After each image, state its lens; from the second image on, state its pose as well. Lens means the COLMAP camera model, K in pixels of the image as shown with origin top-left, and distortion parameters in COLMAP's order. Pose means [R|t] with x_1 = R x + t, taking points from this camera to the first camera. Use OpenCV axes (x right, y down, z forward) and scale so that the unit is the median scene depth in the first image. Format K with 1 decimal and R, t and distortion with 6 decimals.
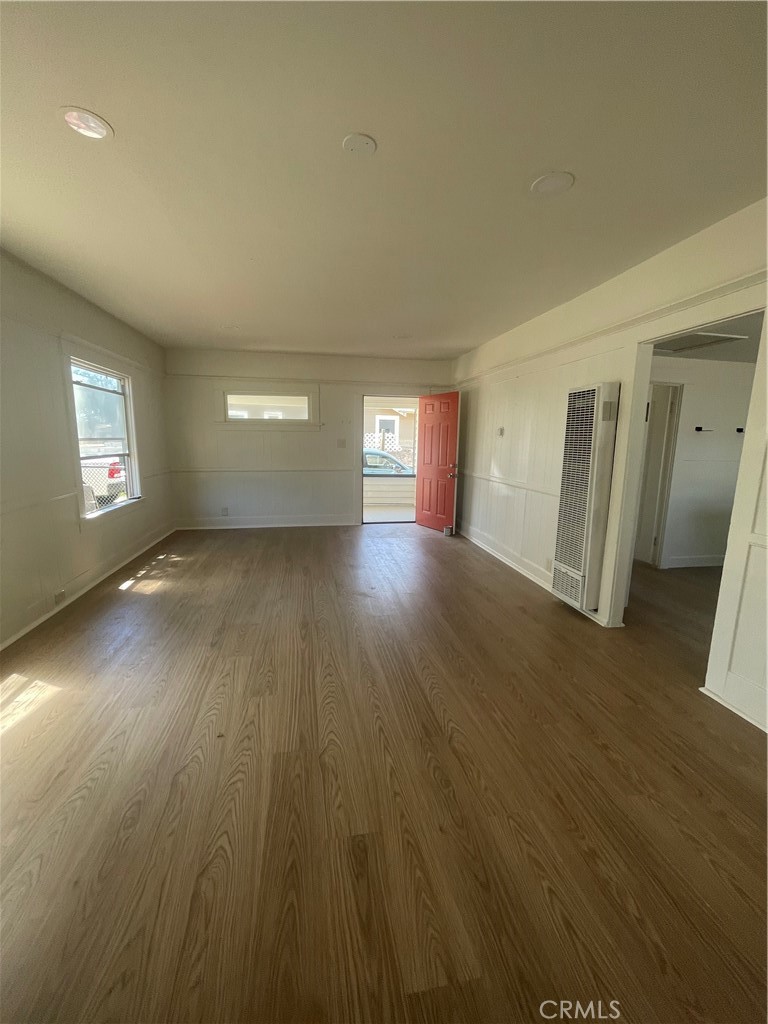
lens RADIAL K [[412.0, 0, 388.8], [0, 412.0, 506.2], [0, 0, 1]] dist [0.003913, 0.000092]
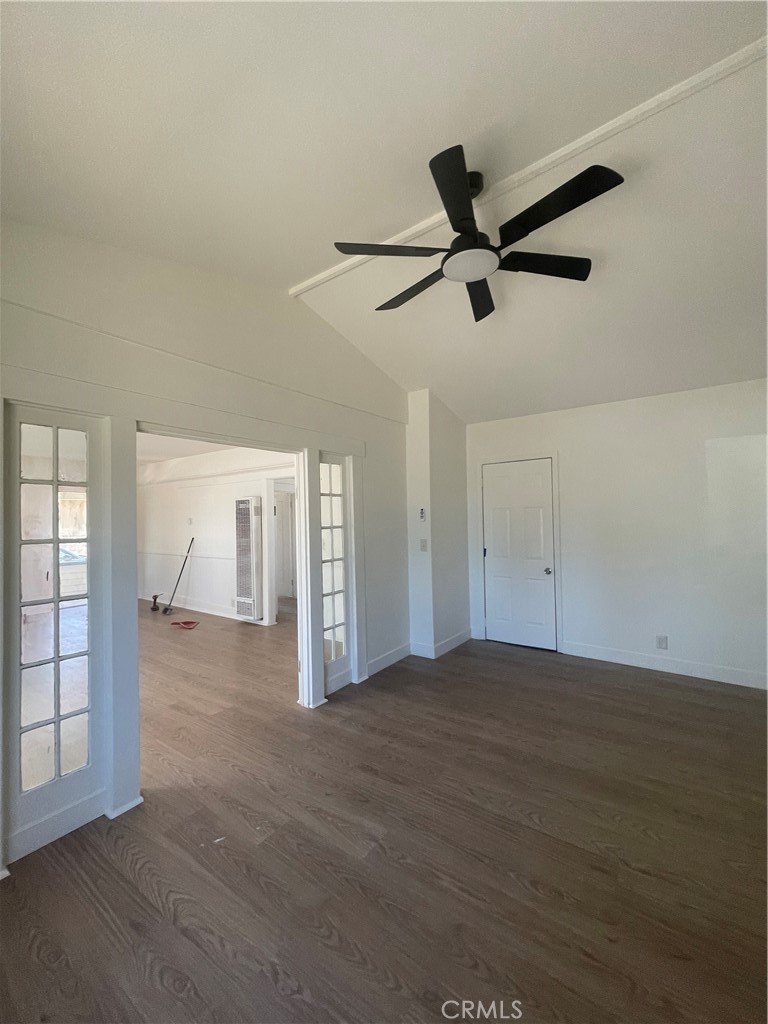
lens RADIAL K [[412.0, 0, 381.1], [0, 412.0, 513.4], [0, 0, 1]] dist [0.003913, 0.000092]
pose [[0.724452, -0.019338, 0.689054, -0.353032], [0.139337, 0.983080, -0.118905, 0.084908], [-0.675096, 0.182151, 0.714889, -0.722970]]
